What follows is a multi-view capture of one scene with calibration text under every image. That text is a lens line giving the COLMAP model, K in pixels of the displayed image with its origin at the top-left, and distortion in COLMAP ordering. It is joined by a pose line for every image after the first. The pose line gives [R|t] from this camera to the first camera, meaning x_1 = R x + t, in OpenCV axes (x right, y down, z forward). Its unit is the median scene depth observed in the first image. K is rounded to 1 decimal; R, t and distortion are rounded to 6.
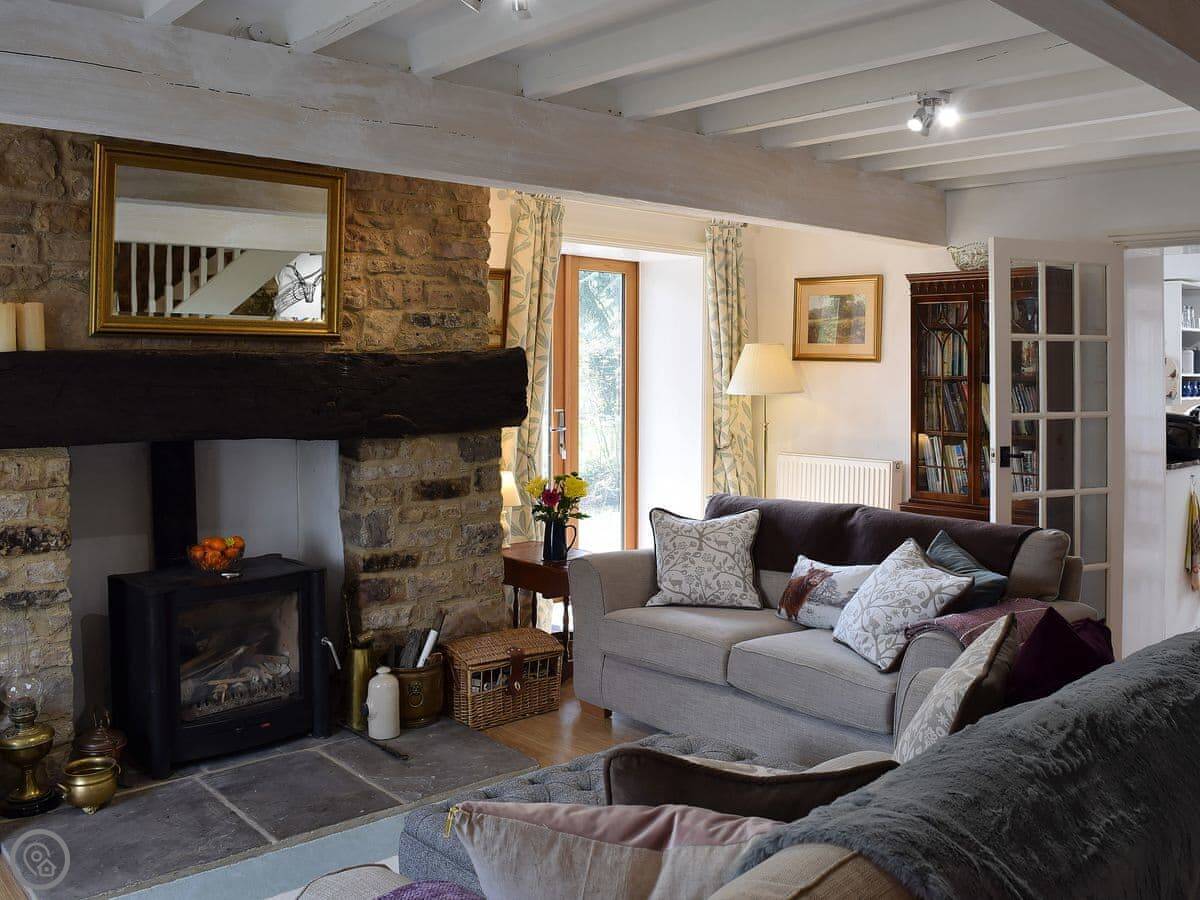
lens RADIAL K [[1067.5, 0, 604.0], [0, 1067.5, 424.0], [0, 0, 1]] dist [-0.090671, 0.022626]
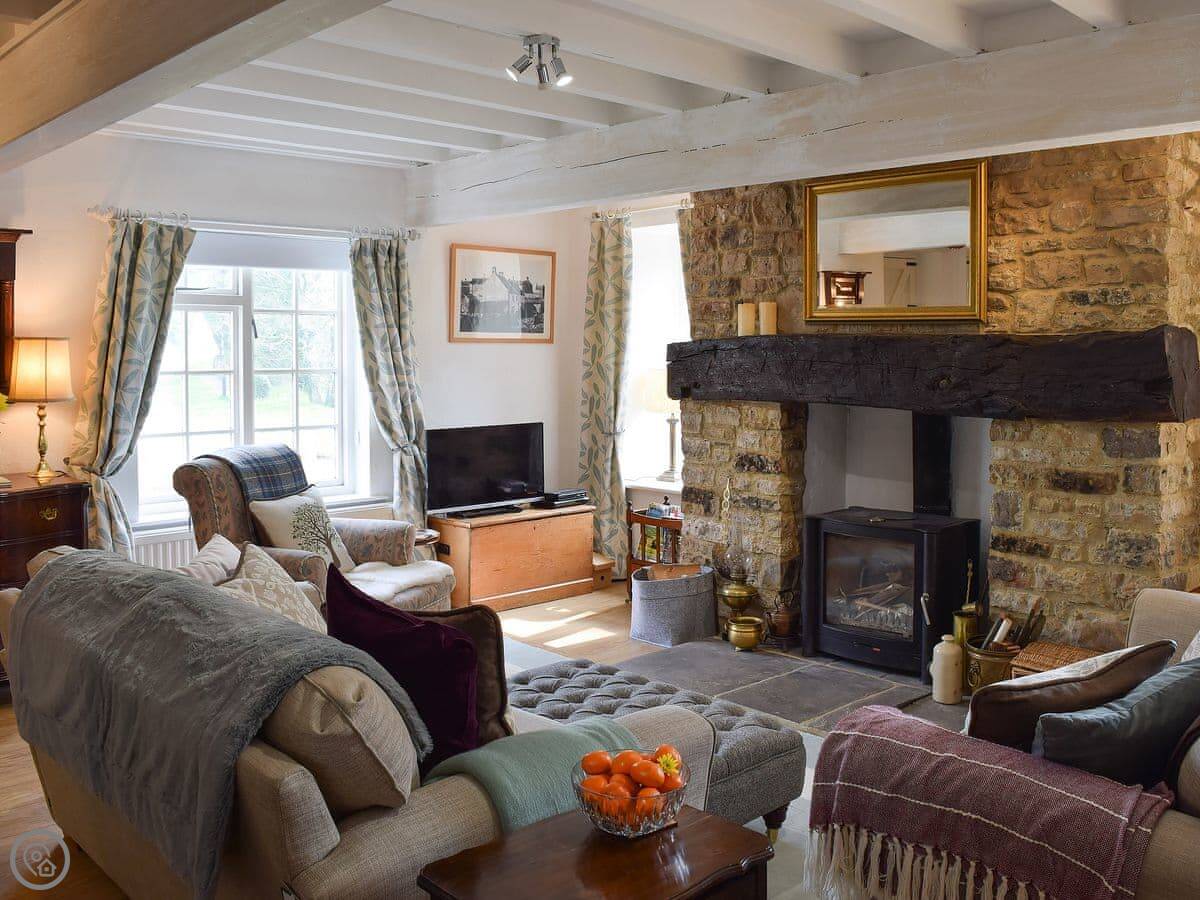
lens RADIAL K [[1067.5, 0, 604.0], [0, 1067.5, 424.0], [0, 0, 1]] dist [-0.090671, 0.022626]
pose [[0.031810, 0.077223, -0.996506, 0.750720], [-0.048539, 0.995954, 0.075631, -0.038164], [0.998315, 0.045964, 0.035430, 0.571847]]
